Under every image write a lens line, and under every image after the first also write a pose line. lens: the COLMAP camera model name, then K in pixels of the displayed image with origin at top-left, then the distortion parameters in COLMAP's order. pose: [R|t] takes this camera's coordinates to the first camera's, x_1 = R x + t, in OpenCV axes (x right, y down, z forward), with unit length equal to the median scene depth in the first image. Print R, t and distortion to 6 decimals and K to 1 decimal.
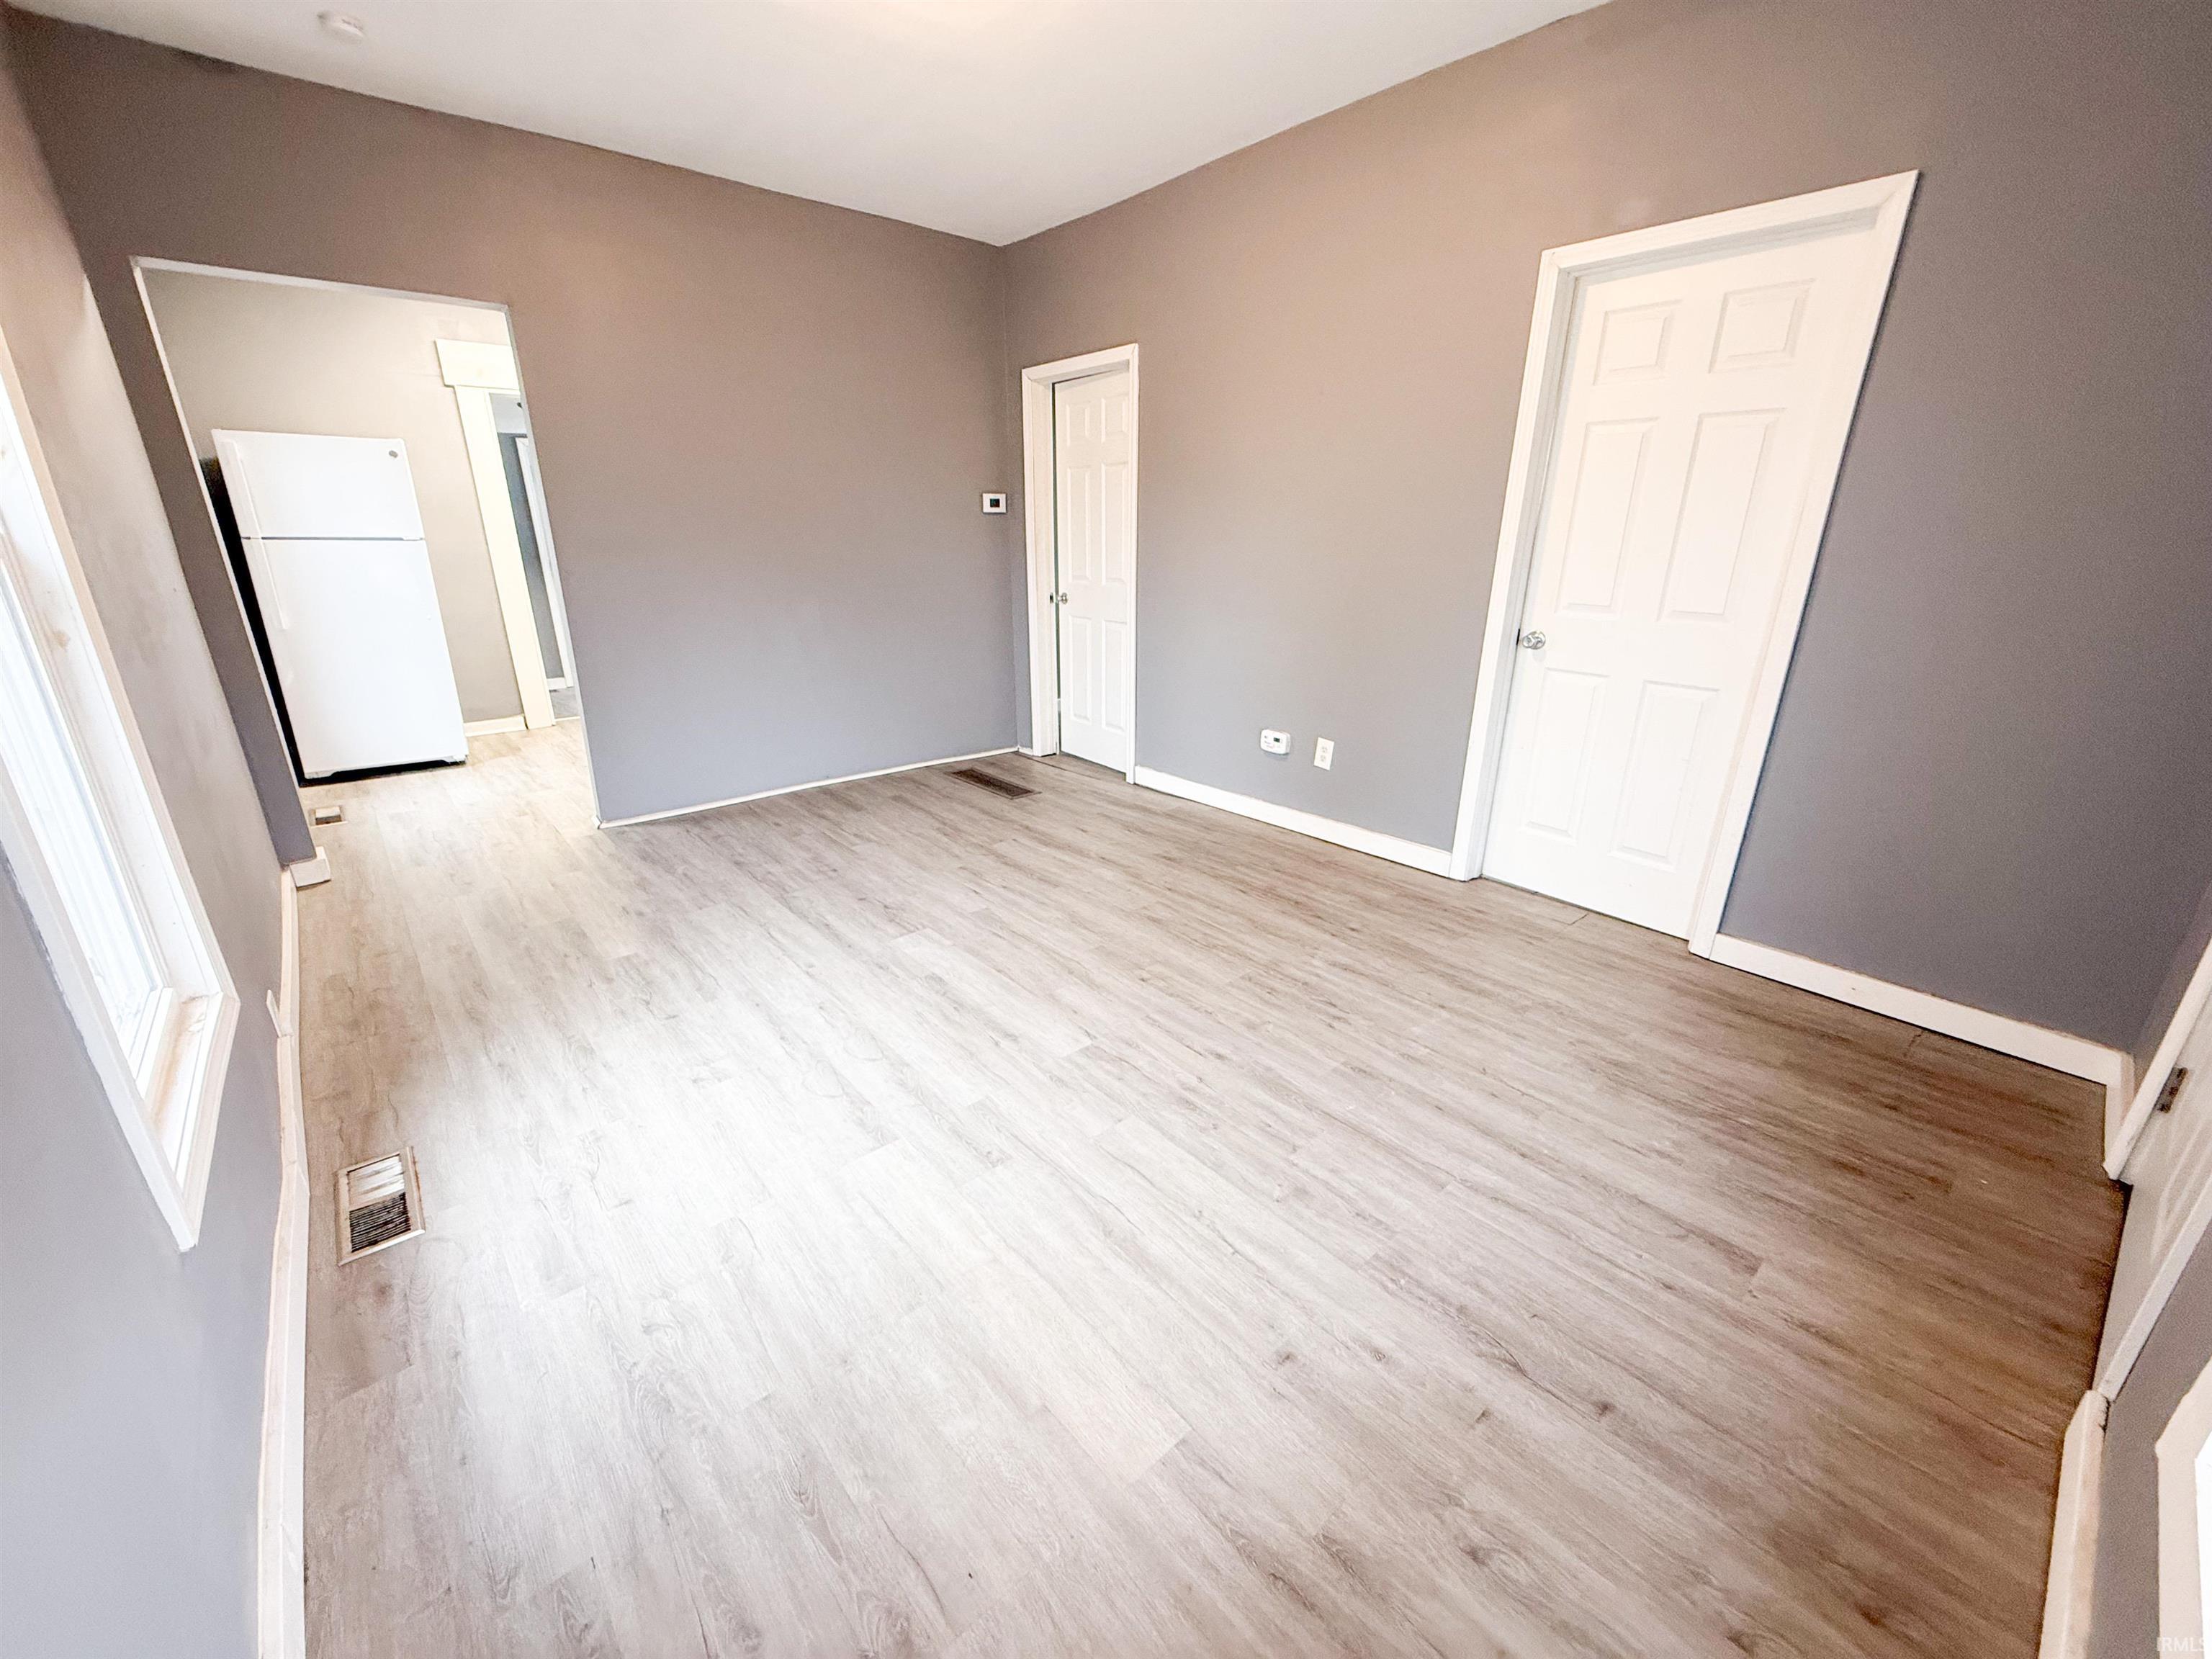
lens RADIAL K [[888.0, 0, 1098.6], [0, 888.0, 826.5], [0, 0, 1]] dist [0.000450, 0.000150]
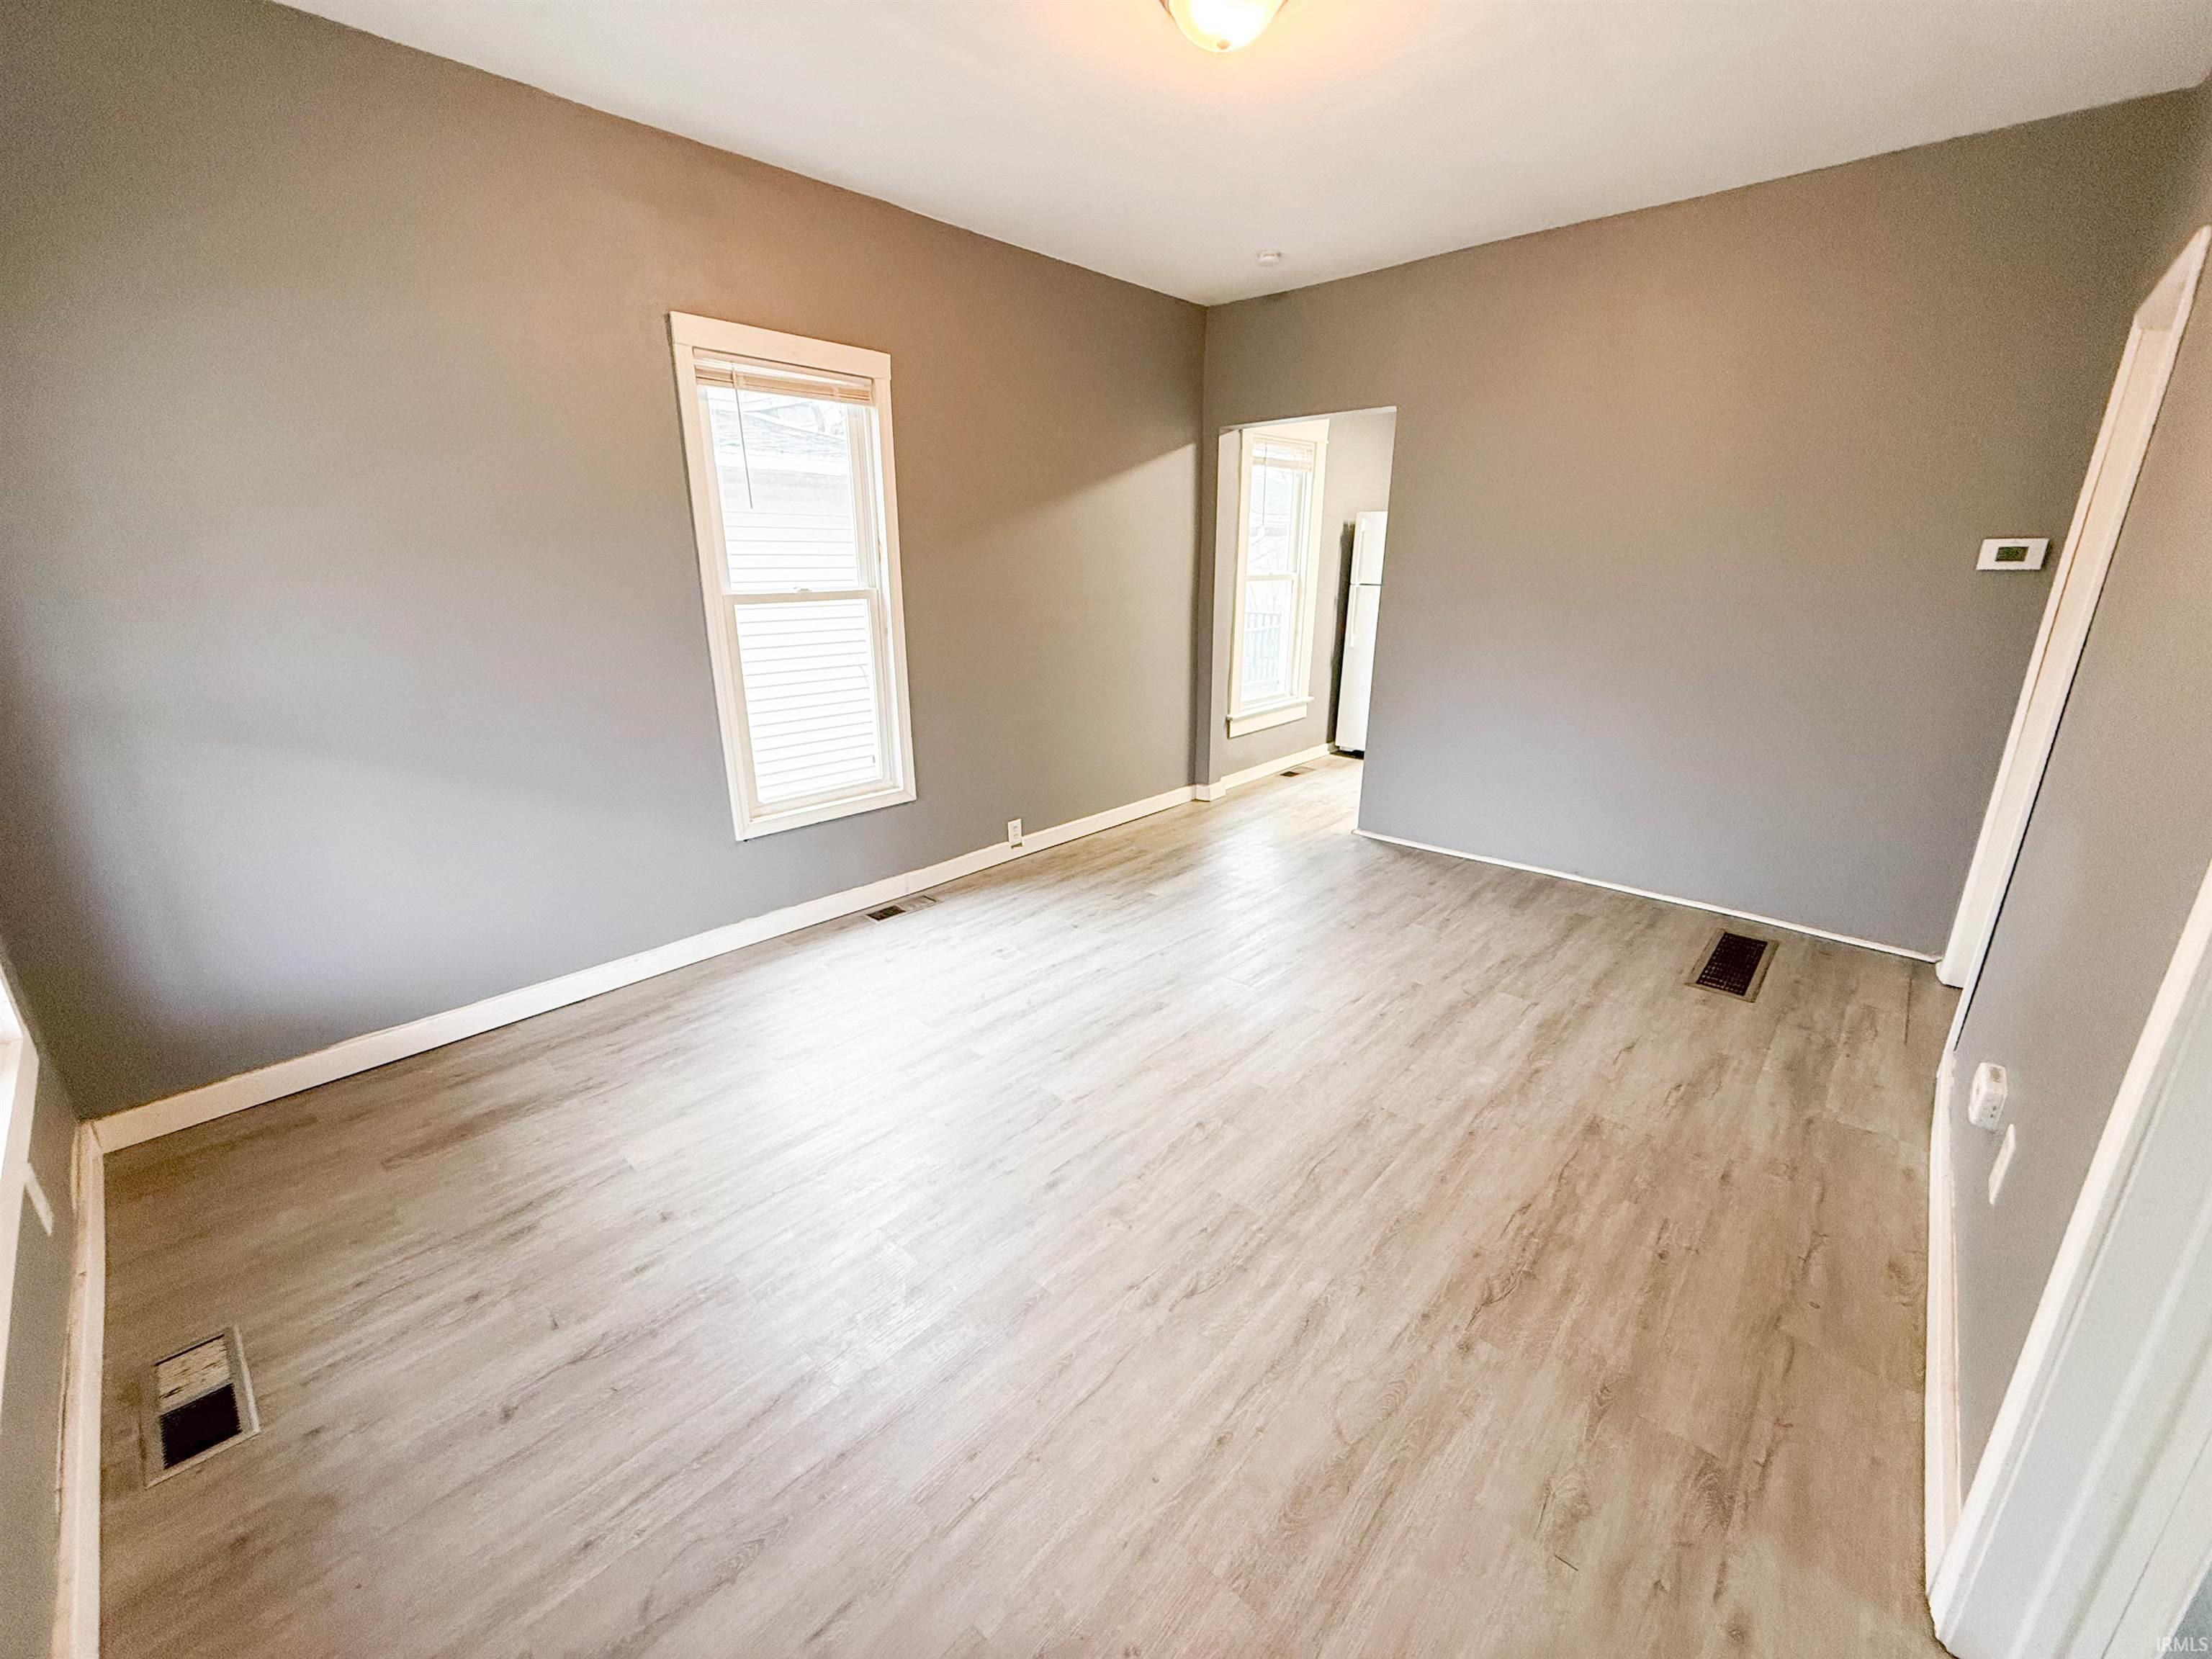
lens RADIAL K [[888.0, 0, 1098.6], [0, 888.0, 826.5], [0, 0, 1]] dist [0.000450, 0.000150]
pose [[0.105937, 0.285560, -0.952488, 0.745866], [-0.319153, 0.916964, 0.239414, -0.254853], [0.941764, 0.278626, 0.188278, 0.642571]]
